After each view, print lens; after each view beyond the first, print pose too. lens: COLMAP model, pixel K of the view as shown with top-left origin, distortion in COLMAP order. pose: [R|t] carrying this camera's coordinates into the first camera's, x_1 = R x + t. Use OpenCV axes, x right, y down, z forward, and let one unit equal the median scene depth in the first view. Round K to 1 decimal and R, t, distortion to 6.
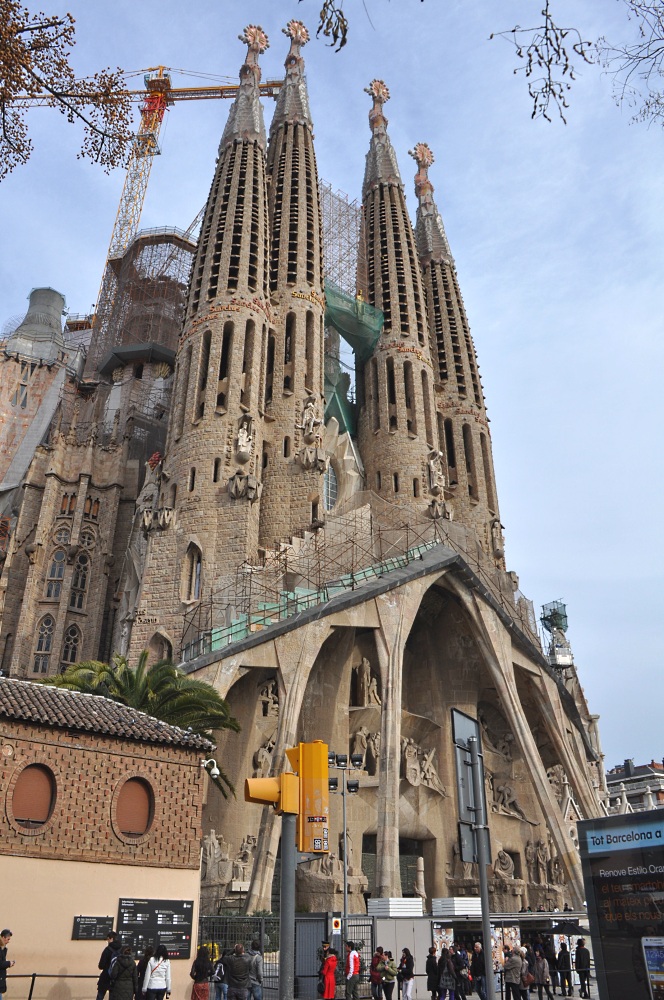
lens RADIAL K [[797.6, 0, 332.0], [0, 797.6, 500.0], [0, 0, 1]] dist [-0.172876, 0.117921]
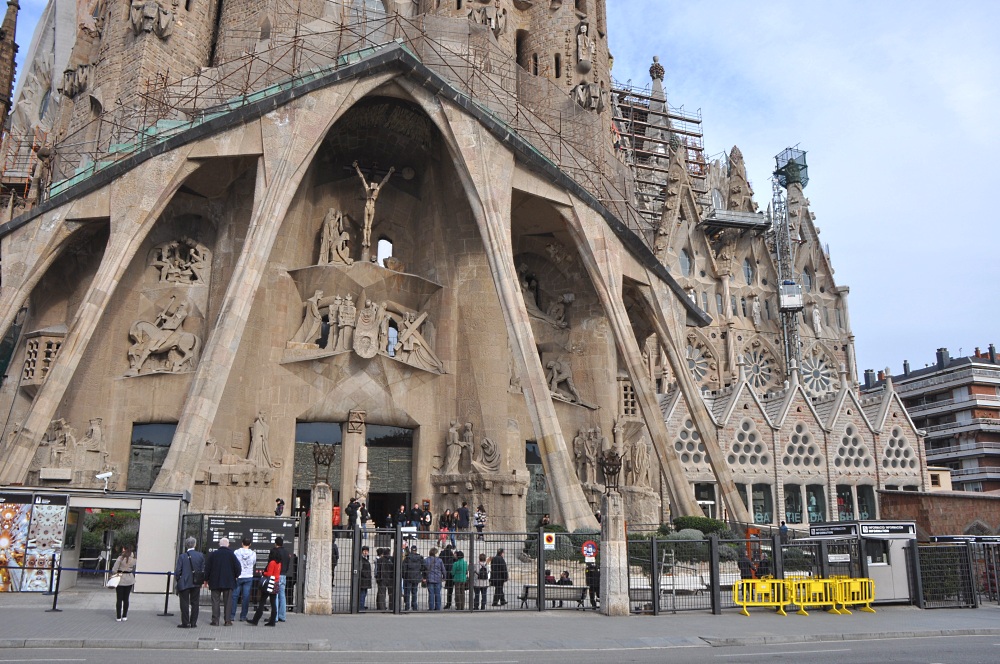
lens RADIAL K [[797.6, 0, 503.6], [0, 797.6, 346.8], [0, 0, 1]] dist [-0.172876, 0.117921]
pose [[0.945864, -0.075231, -0.315725, 0.446087], [0.153106, 0.961153, 0.229659, 0.180008], [0.286182, -0.265565, 0.920638, 0.290387]]
